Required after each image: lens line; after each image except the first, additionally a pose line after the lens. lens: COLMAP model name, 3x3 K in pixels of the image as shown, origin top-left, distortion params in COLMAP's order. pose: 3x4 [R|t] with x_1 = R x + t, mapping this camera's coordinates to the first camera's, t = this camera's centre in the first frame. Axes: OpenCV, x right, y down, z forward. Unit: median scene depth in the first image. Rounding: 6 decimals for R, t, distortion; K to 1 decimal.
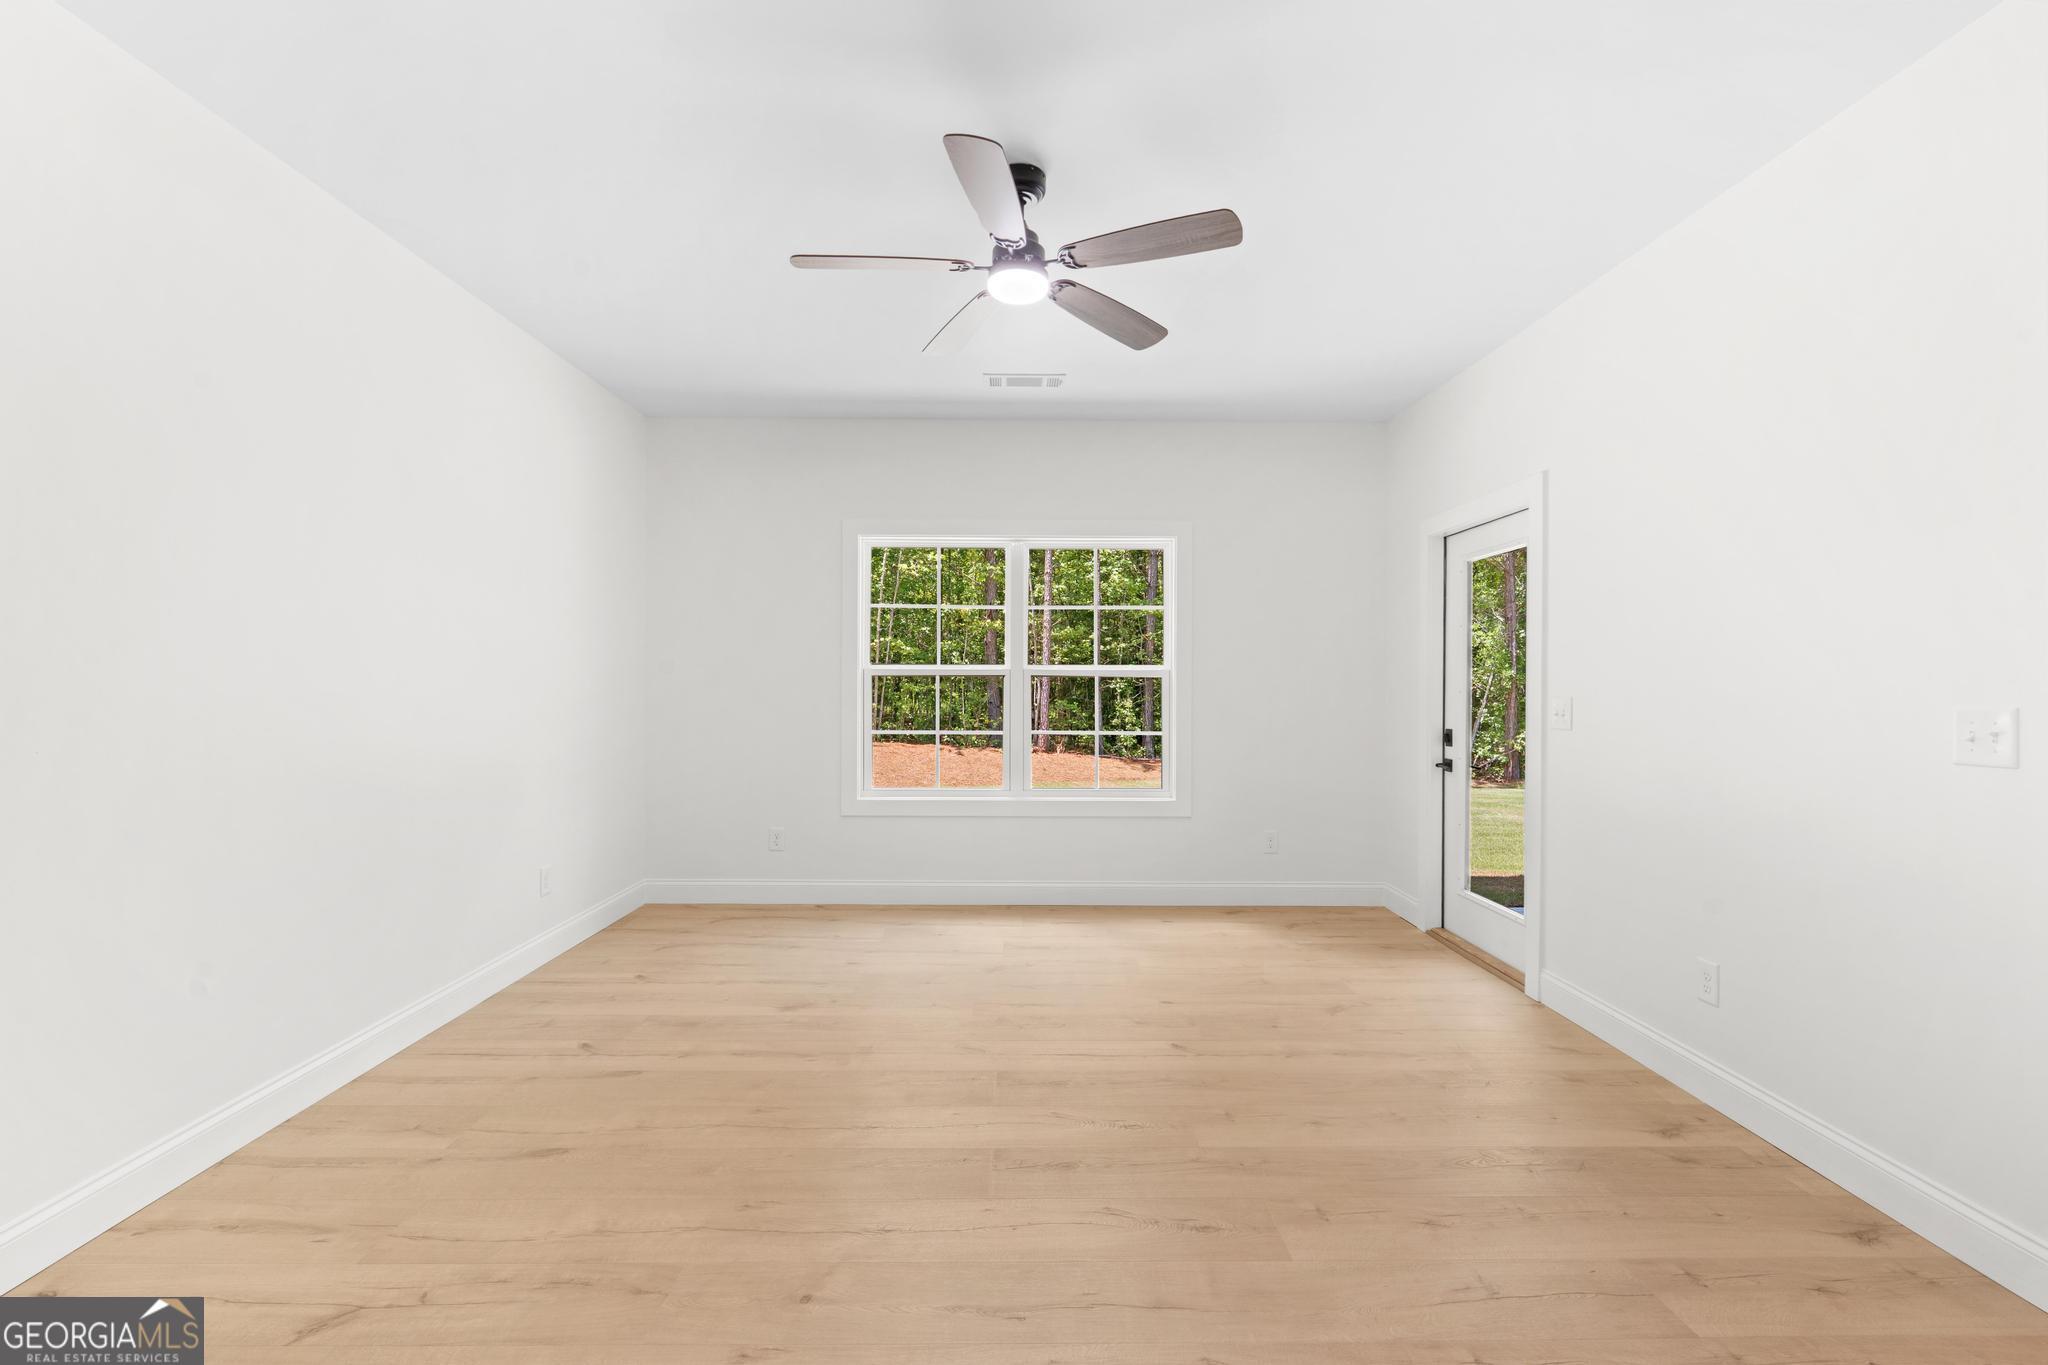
lens RADIAL K [[936.5, 0, 1022.3], [0, 936.5, 674.5], [0, 0, 1]] dist [-0.000287, -0.000522]
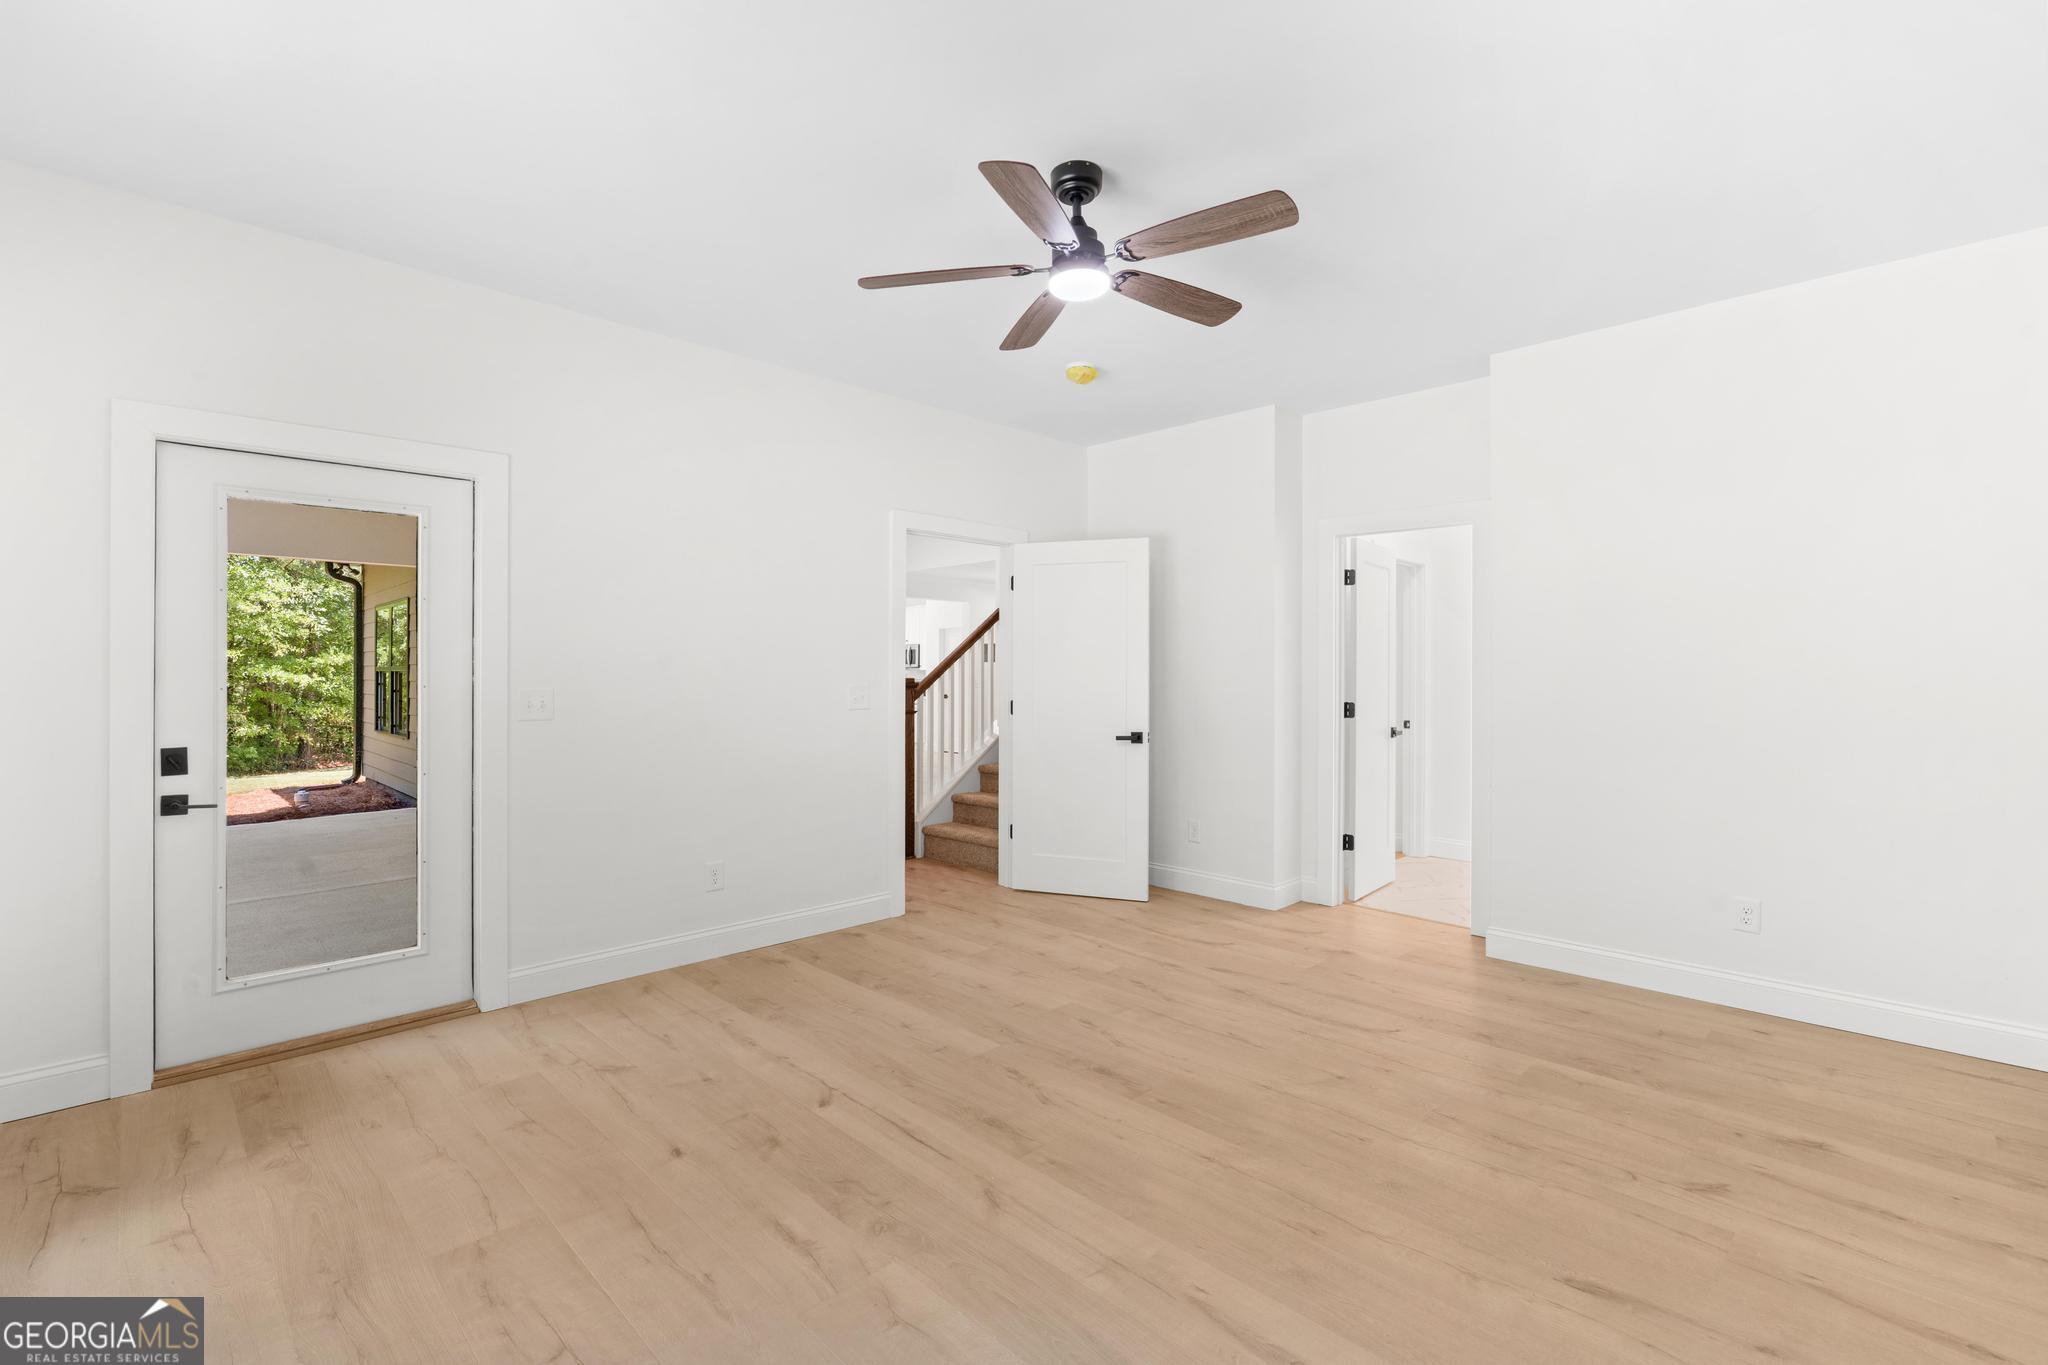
lens RADIAL K [[936.5, 0, 1018.3], [0, 936.5, 679.8], [0, 0, 1]] dist [-0.000287, -0.000522]
pose [[-0.717106, -0.008017, 0.696918, -0.453996], [-0.008536, 0.999960, 0.002719, 0.005883], [-0.696912, -0.003999, -0.717146, 1.220743]]
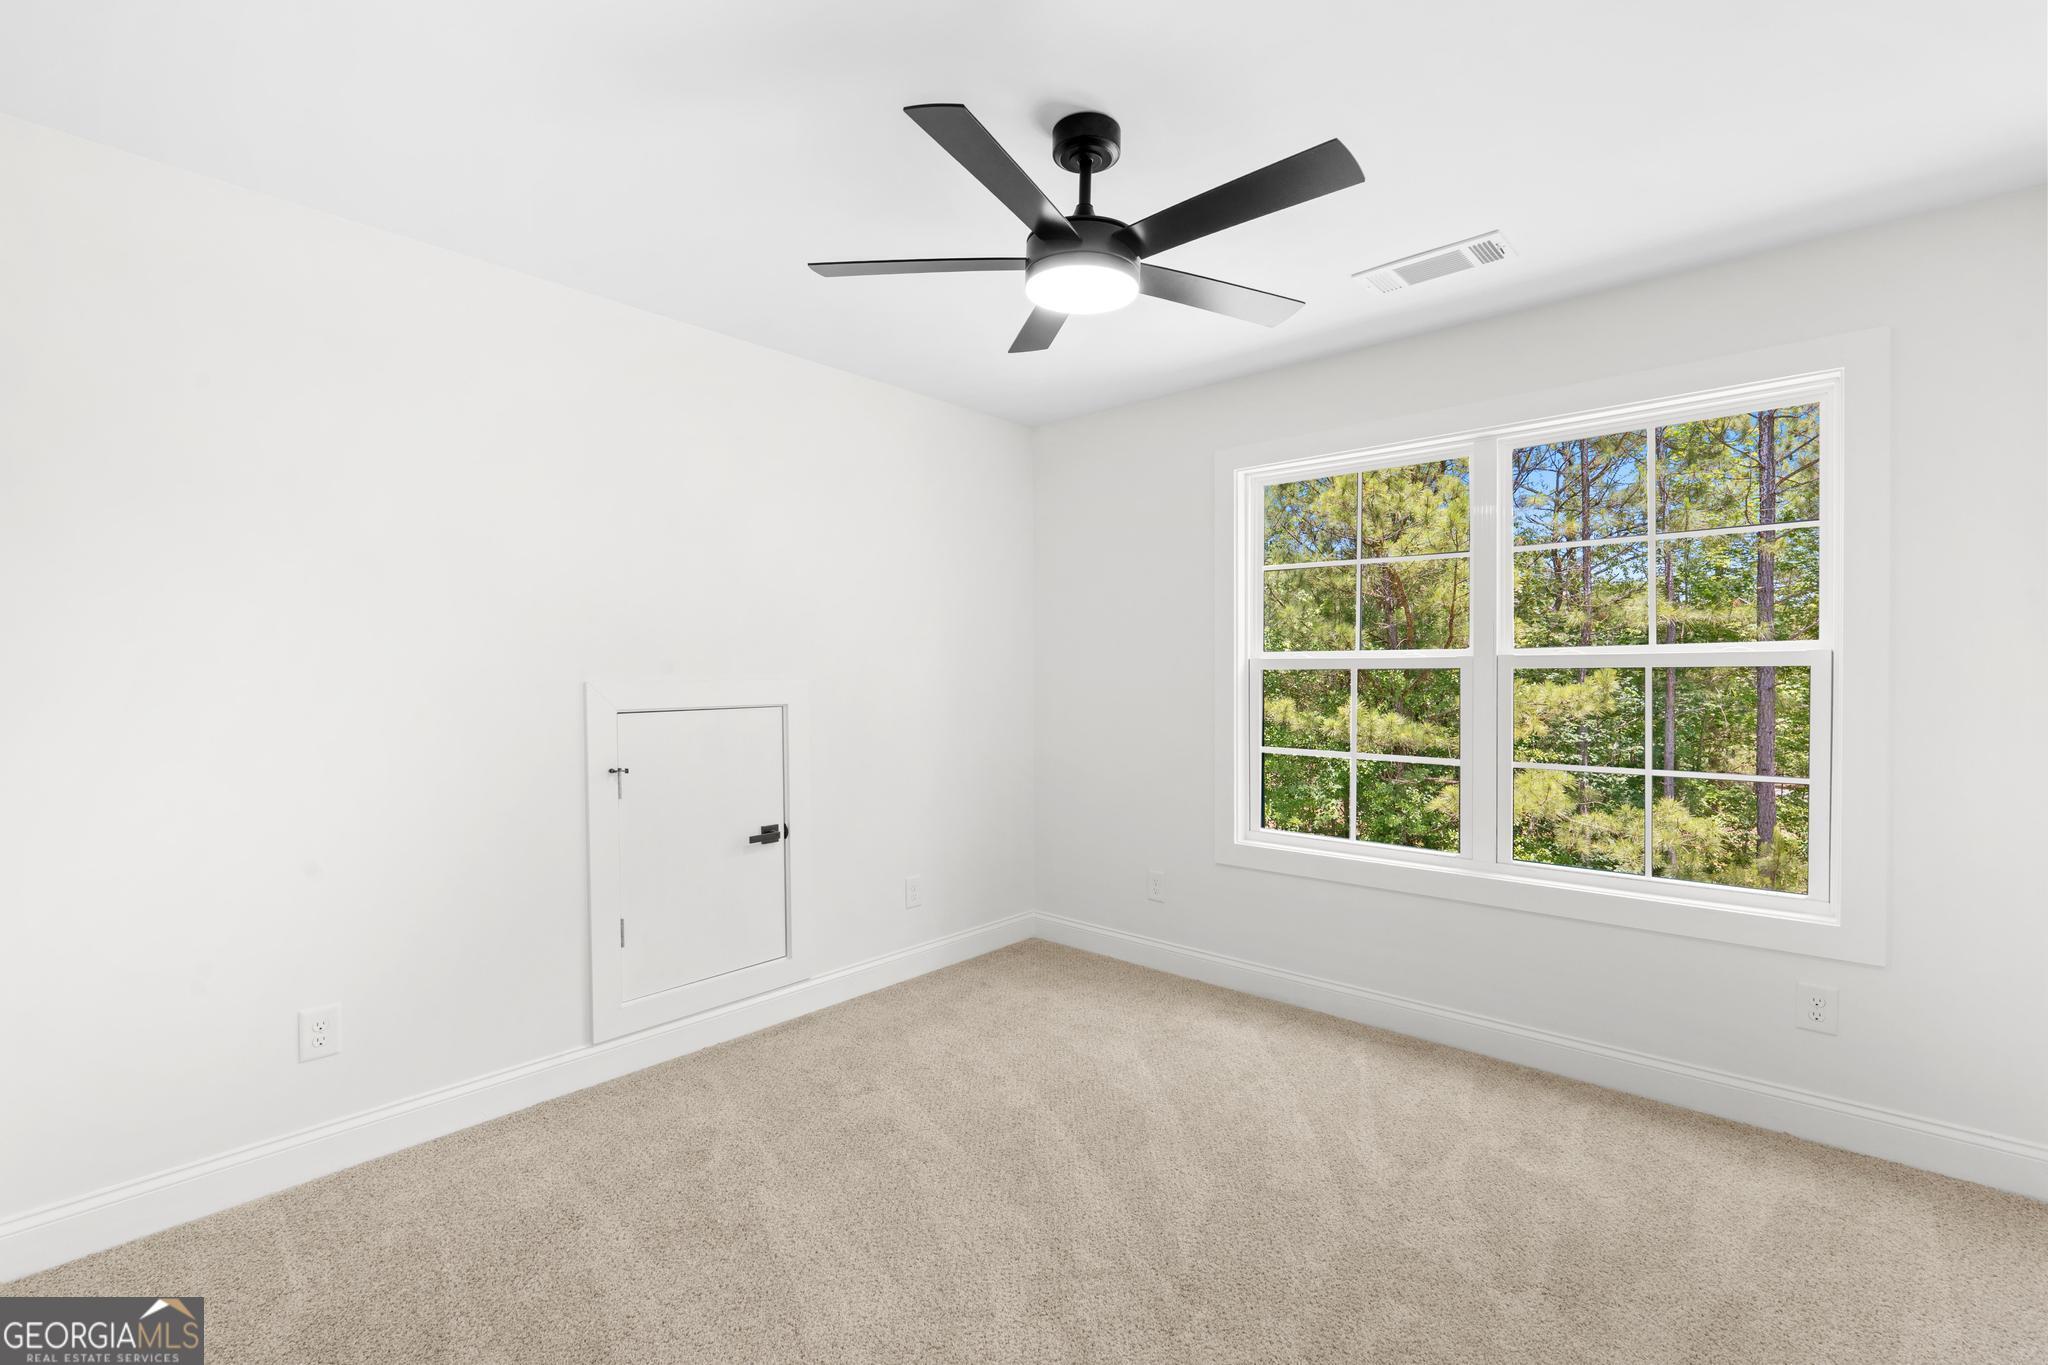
lens RADIAL K [[936.5, 0, 1025.5], [0, 936.5, 681.6], [0, 0, 1]] dist [-0.000287, -0.000522]
pose [[0.728477, -0.006225, -0.685042, 0.189876], [0.023001, 0.999617, 0.015376, -0.004947], [0.684684, -0.026958, 0.728342, 0.380310]]
